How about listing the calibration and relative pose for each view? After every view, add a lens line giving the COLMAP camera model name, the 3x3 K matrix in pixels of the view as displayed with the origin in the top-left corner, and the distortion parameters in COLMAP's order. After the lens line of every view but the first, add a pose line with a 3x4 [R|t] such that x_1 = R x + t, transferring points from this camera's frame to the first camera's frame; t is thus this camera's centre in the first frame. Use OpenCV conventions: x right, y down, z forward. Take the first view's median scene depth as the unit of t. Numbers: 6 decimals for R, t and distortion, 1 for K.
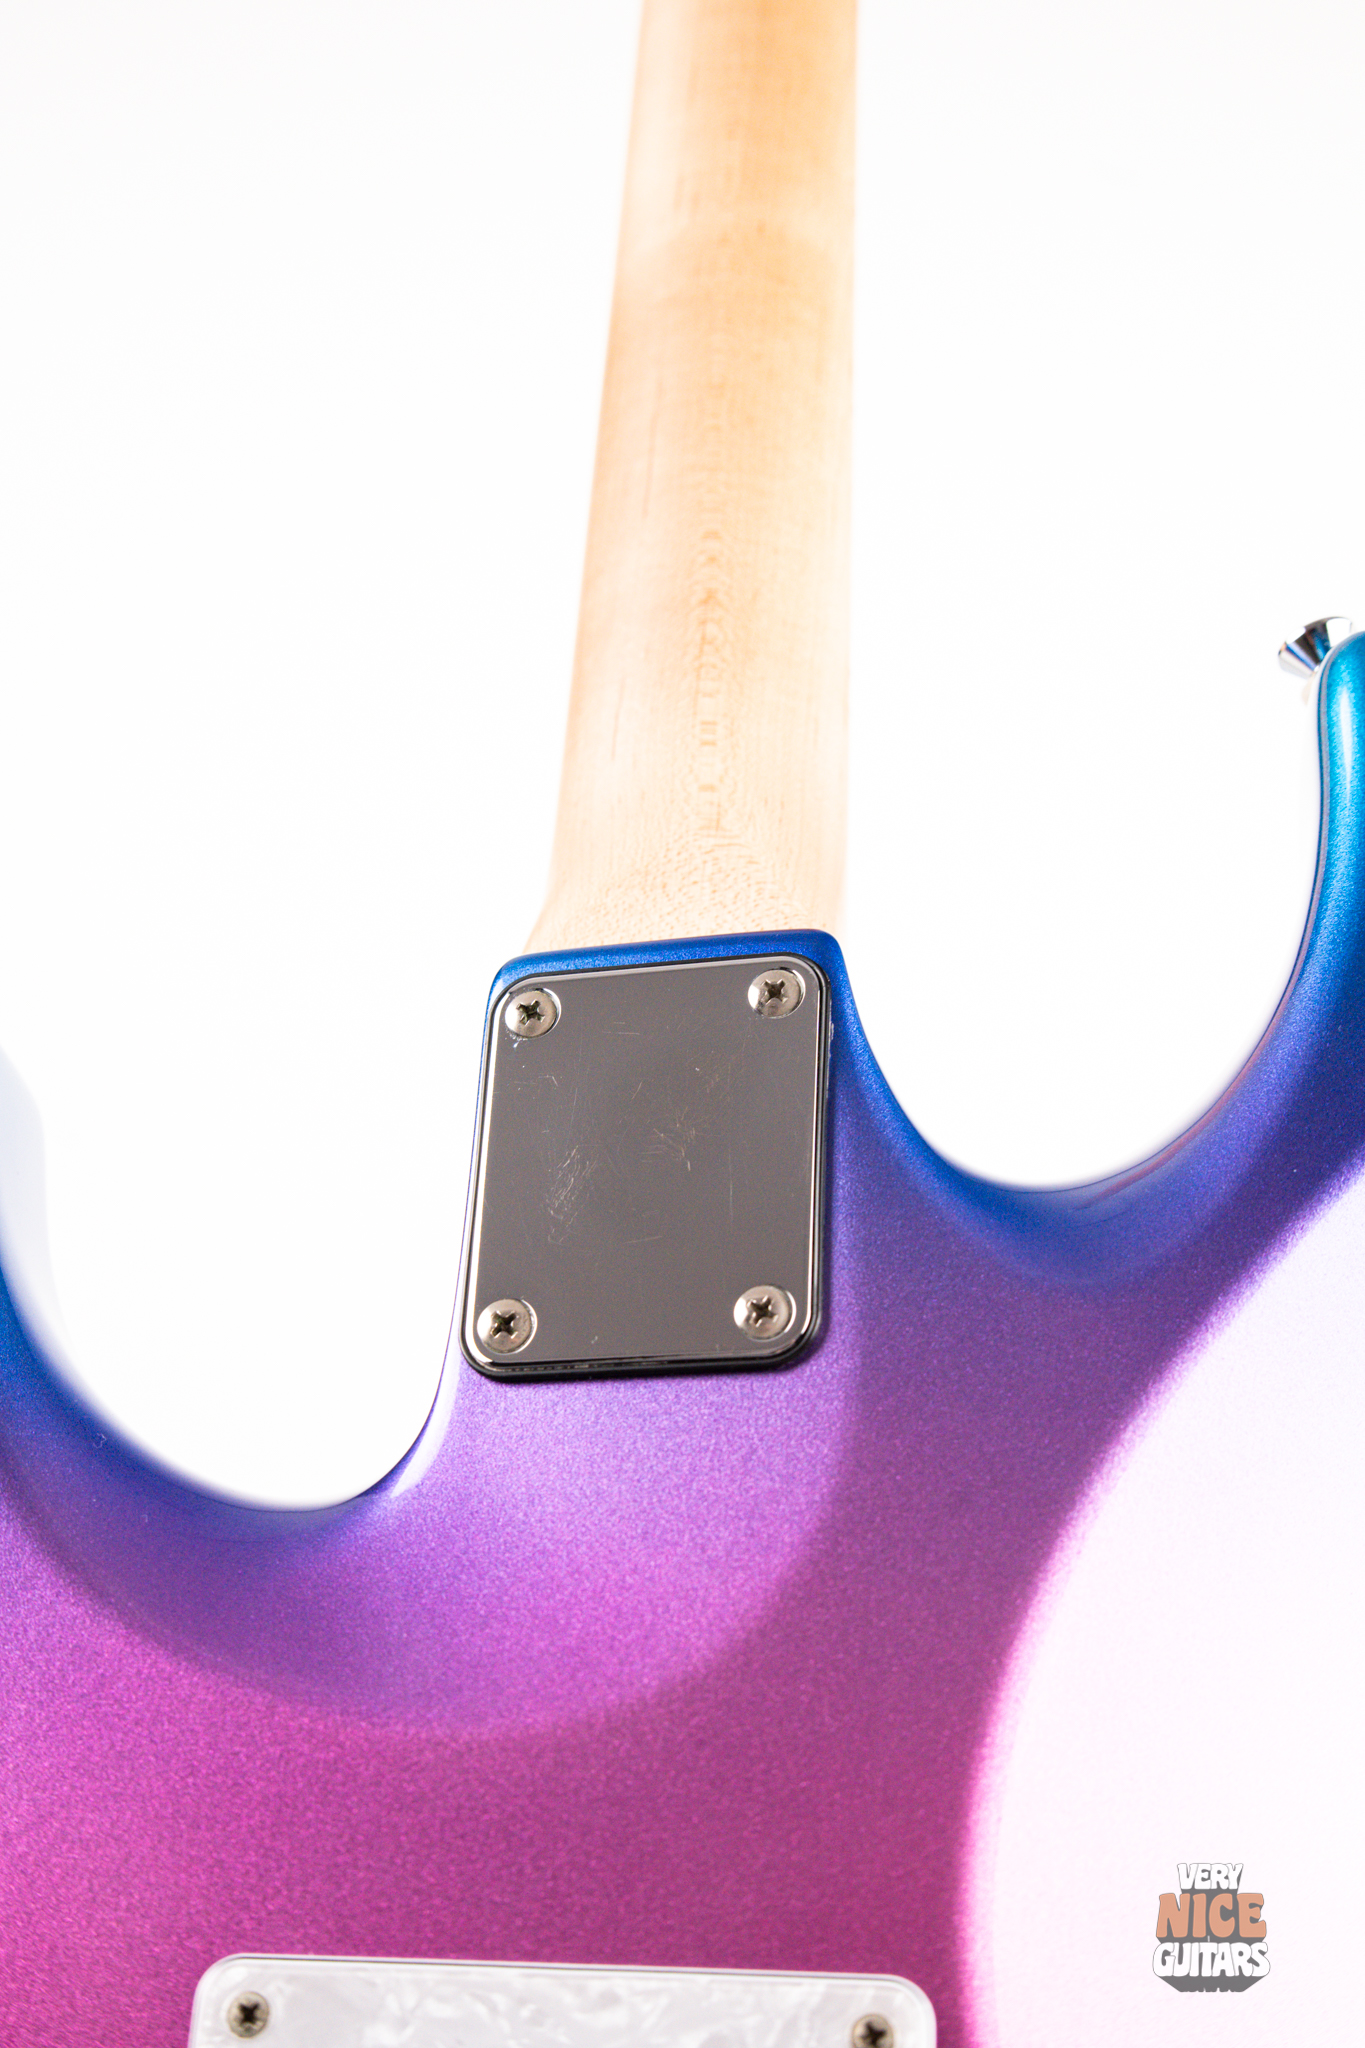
lens RADIAL K [[2949.8, 0, 687.9], [0, 2949.8, 1018.0], [0, 0, 1]] dist [0.046027, 0.000000]
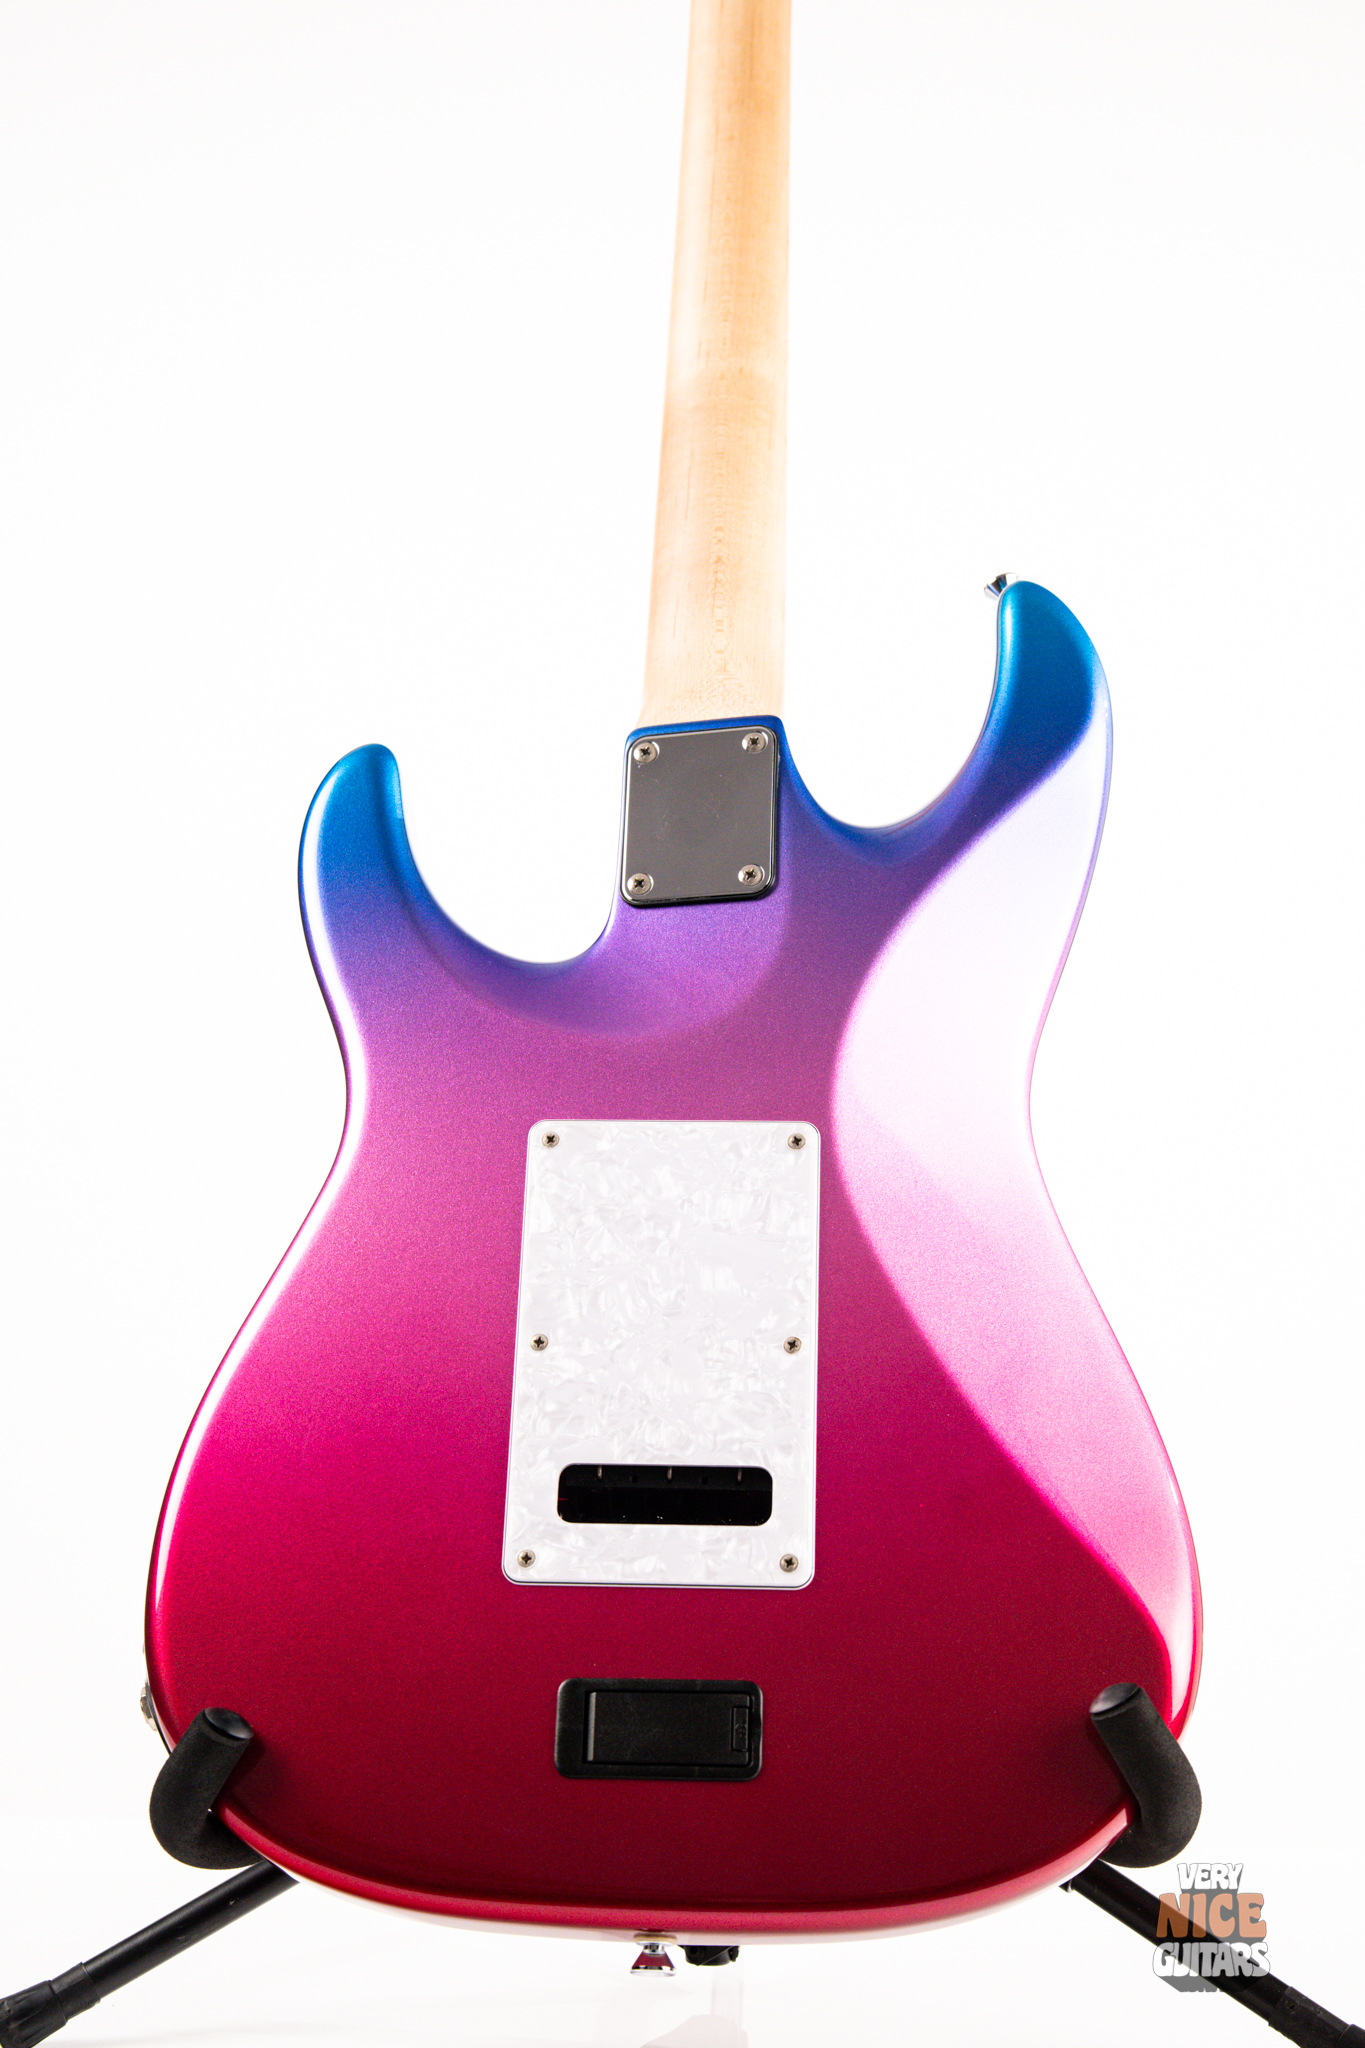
lens RADIAL K [[2889.9, 0, 673.3], [0, 2889.9, 1033.1], [0, 0, 1]] dist [0.017424, 0.000000]
pose [[0.999807, -0.004080, 0.019200, -0.077316], [0.003052, 0.998575, 0.053277, 0.097465], [-0.019390, -0.053208, 0.998395, -1.249761]]
